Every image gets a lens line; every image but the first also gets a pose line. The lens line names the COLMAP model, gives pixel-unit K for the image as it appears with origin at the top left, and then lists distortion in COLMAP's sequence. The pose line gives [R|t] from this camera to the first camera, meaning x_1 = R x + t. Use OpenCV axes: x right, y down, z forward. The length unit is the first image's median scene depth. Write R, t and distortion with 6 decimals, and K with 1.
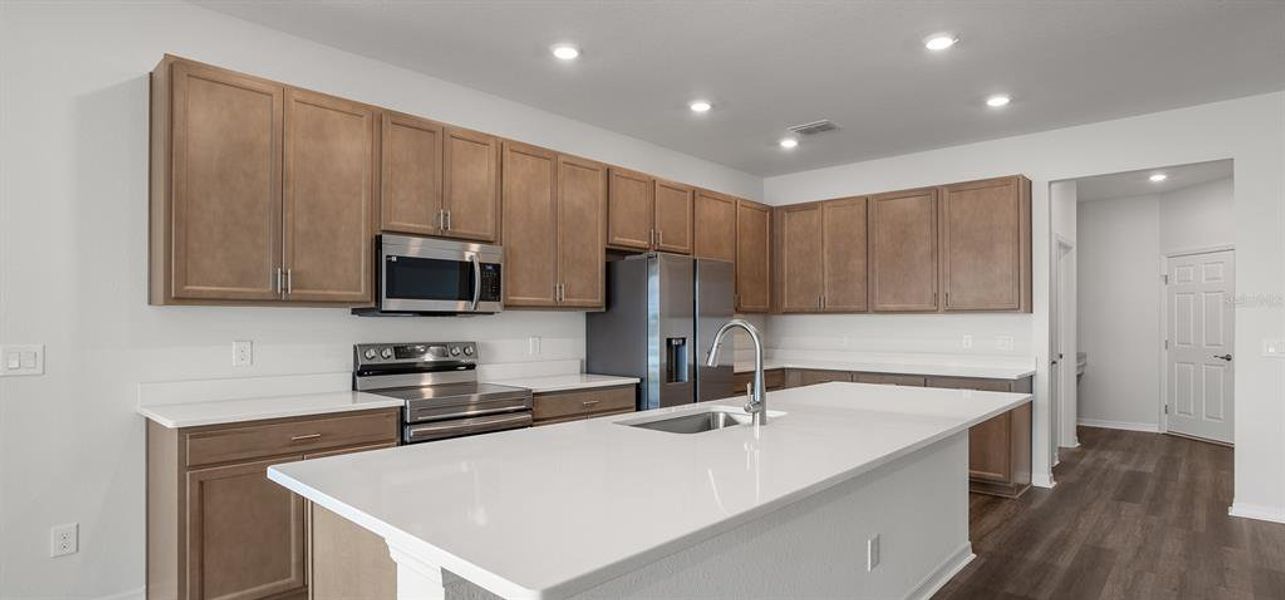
lens RADIAL K [[667.9, 0, 704.5], [0, 667.9, 318.7], [0, 0, 1]] dist [-0.032297, 0.019545]
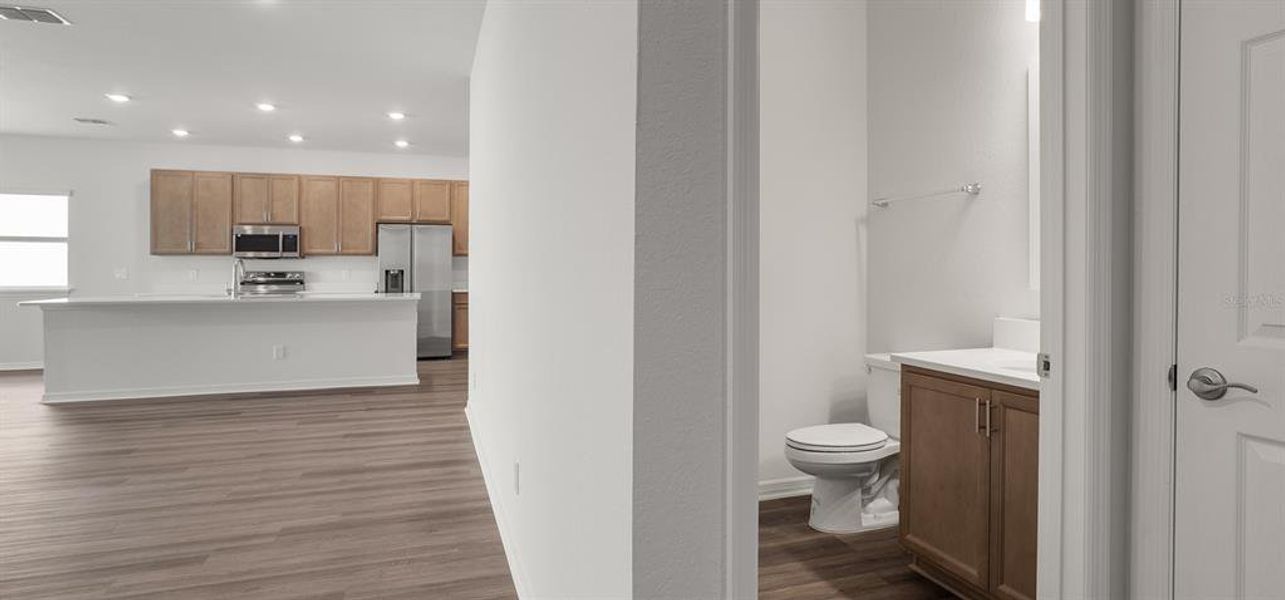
lens RADIAL K [[667.9, 0, 677.5], [0, 667.9, 294.5], [0, 0, 1]] dist [-0.032297, 0.019545]
pose [[0.844182, 0.018278, -0.535745, 1.871453], [0.004054, 0.999172, 0.040477, 0.029031], [0.536041, -0.036342, 0.843409, -0.153058]]
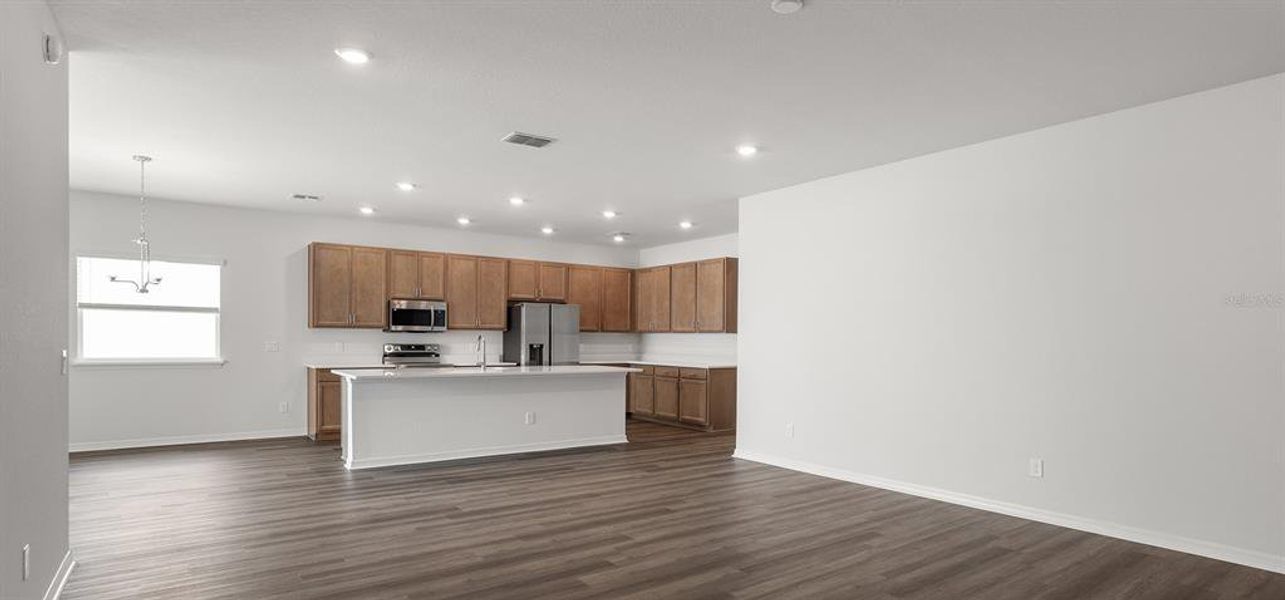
lens RADIAL K [[667.9, 0, 681.9], [0, 667.9, 356.7], [0, 0, 1]] dist [-0.032297, 0.019545]
pose [[0.974260, 0.014623, -0.224953, 0.989033], [-0.007836, 0.999488, 0.031032, 0.000808], [0.225291, -0.028470, 0.973875, -1.028871]]
